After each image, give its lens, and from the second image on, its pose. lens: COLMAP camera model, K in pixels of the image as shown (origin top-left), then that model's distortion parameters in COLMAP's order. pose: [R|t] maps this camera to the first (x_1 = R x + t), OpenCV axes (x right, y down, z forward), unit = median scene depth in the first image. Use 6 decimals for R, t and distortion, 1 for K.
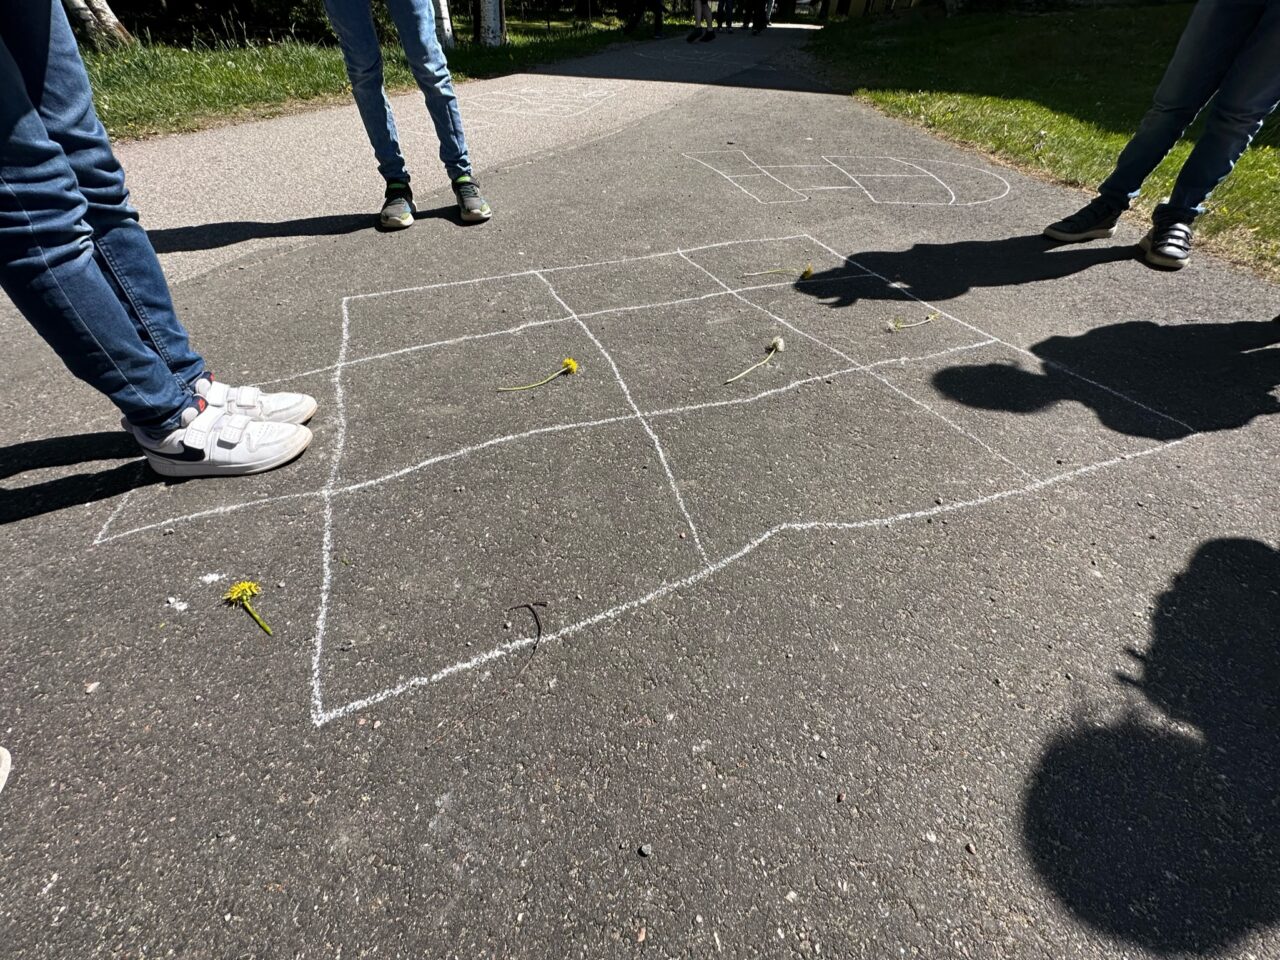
lens RADIAL K [[510.6, 0, 640.0], [0, 510.6, 480.0], [0, 0, 1]] dist [-0.002139, 0.000486]
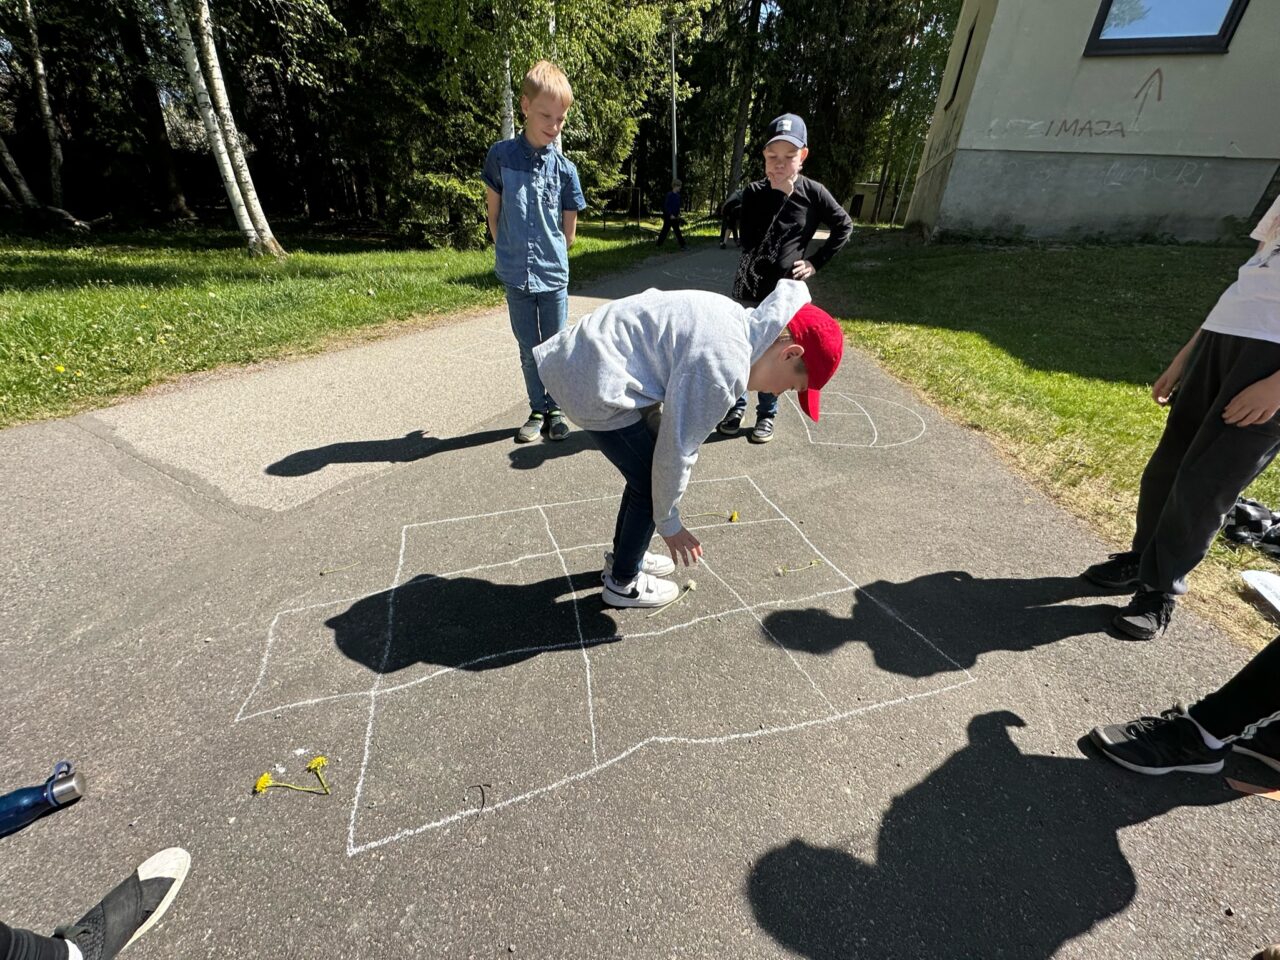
lens RADIAL K [[510.6, 0, 640.0], [0, 510.6, 480.0], [0, 0, 1]] dist [-0.002139, 0.000486]
pose [[0.996998, 0.041676, -0.065253, 0.350160], [-0.056611, 0.967326, -0.247133, -0.321433], [0.052821, 0.250085, 0.966782, -0.789782]]
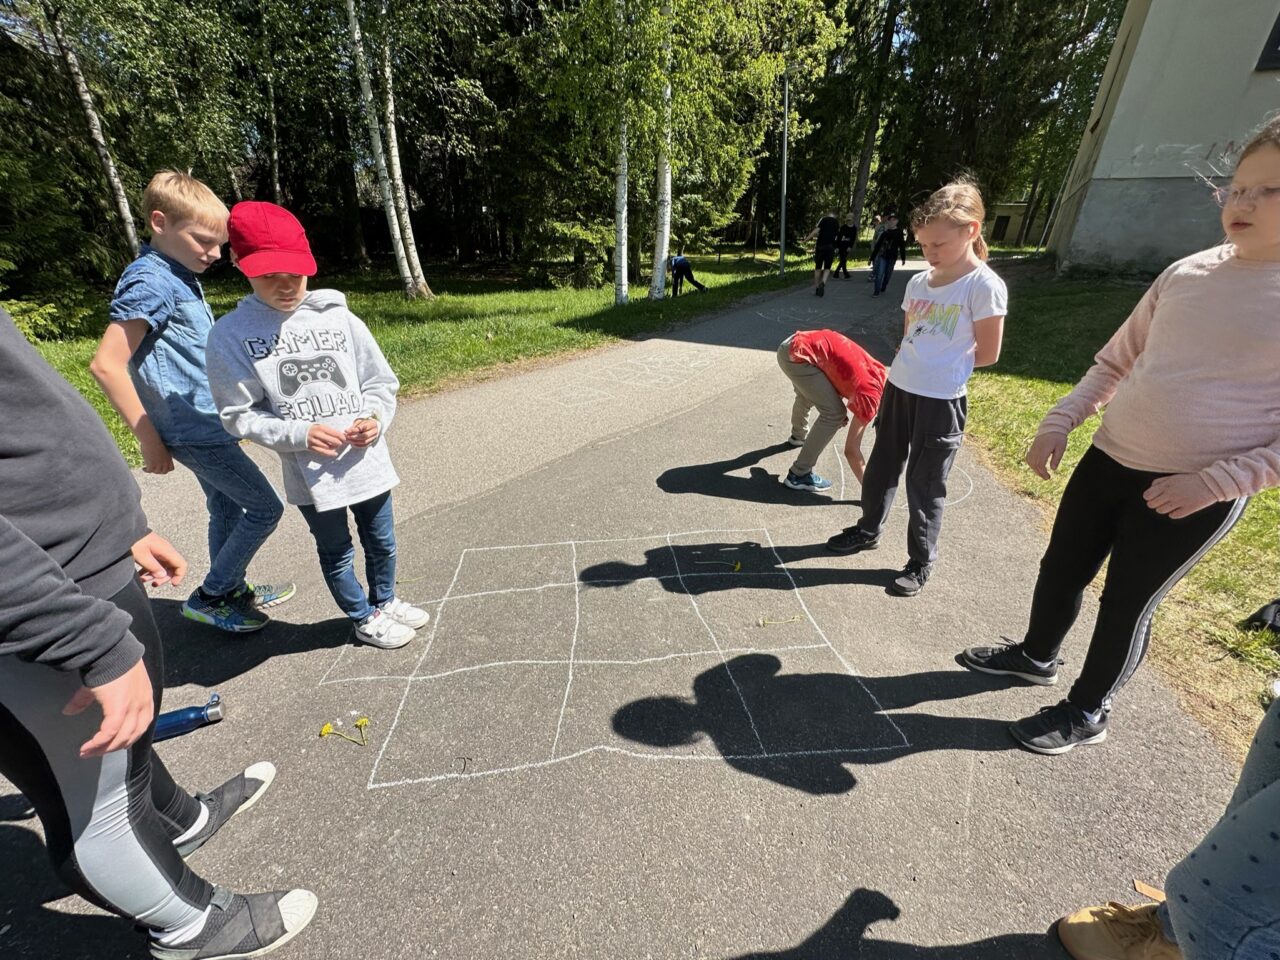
lens RADIAL K [[510.6, 0, 640.0], [0, 510.6, 480.0], [0, 0, 1]] dist [-0.002139, 0.000486]
pose [[0.957283, 0.098336, -0.271916, 0.951797], [-0.173699, 0.947377, -0.268897, -0.418556], [0.231165, 0.304642, 0.923989, -1.189654]]
